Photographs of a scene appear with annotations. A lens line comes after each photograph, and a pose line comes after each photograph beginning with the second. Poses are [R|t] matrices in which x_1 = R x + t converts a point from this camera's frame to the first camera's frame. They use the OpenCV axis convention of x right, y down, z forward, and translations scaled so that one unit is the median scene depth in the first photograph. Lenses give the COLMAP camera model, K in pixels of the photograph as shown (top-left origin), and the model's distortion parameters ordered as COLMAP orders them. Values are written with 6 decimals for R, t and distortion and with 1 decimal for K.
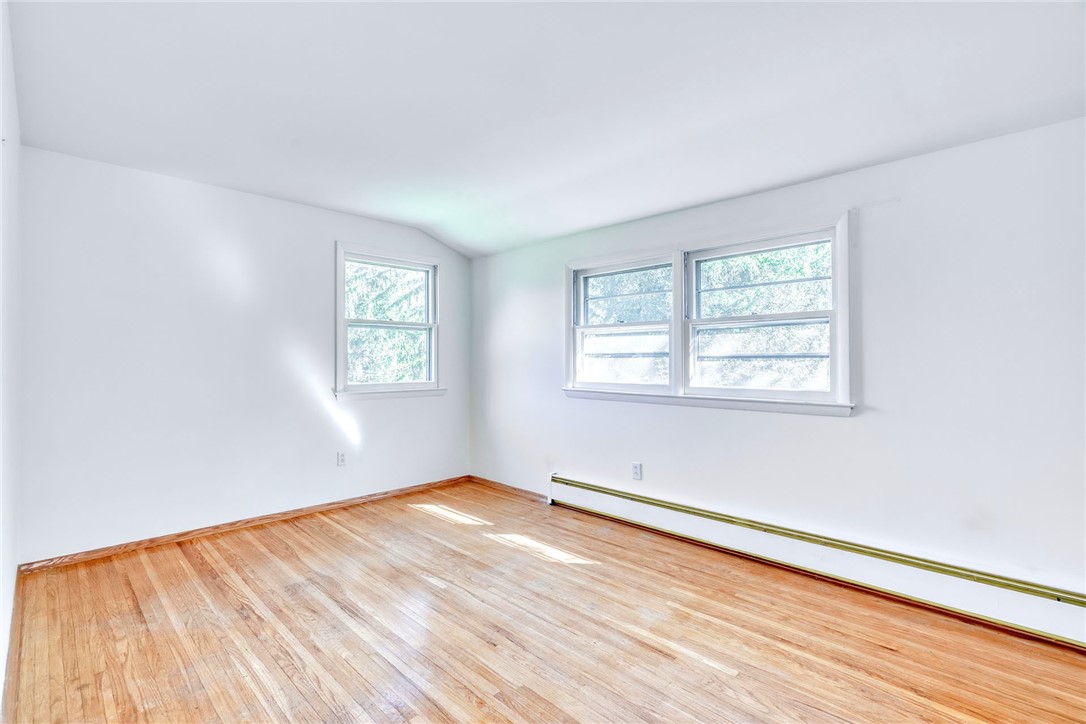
lens RADIAL K [[496.5, 0, 536.8], [0, 496.5, 362.5], [0, 0, 1]] dist [-0.002309, 0.000700]
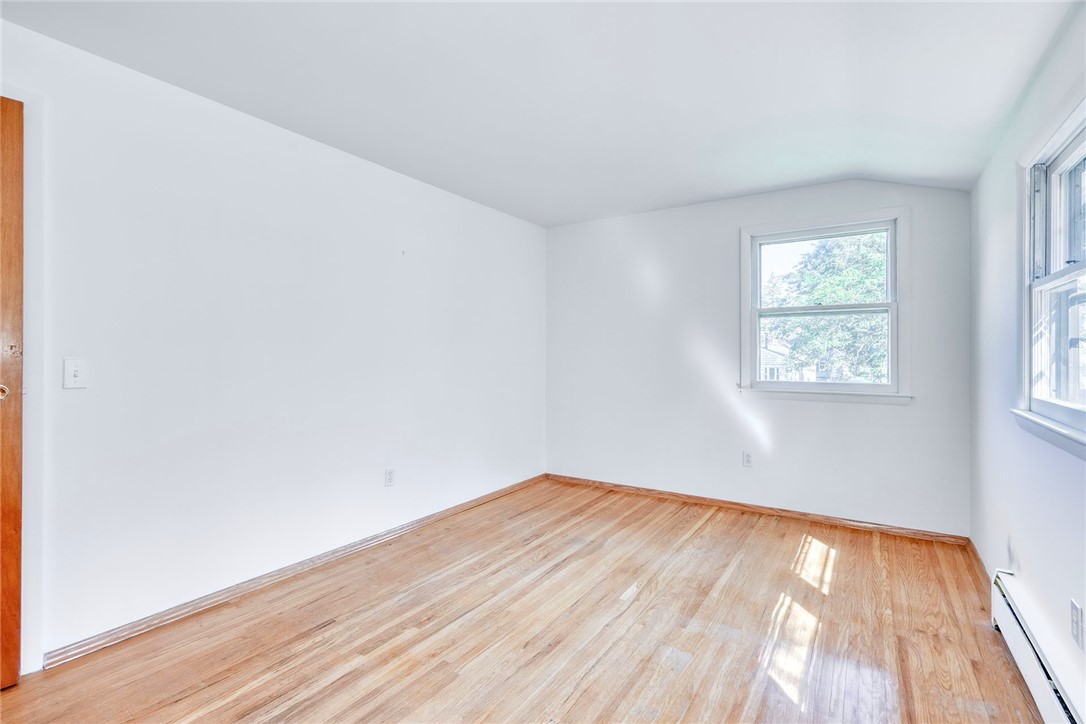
lens RADIAL K [[496.5, 0, 536.8], [0, 496.5, 362.5], [0, 0, 1]] dist [-0.002309, 0.000700]
pose [[0.210478, 0.013731, -0.977502, 0.569857], [-0.000760, 0.999903, 0.013882, -0.002522], [0.977598, -0.002179, 0.210469, 0.540804]]
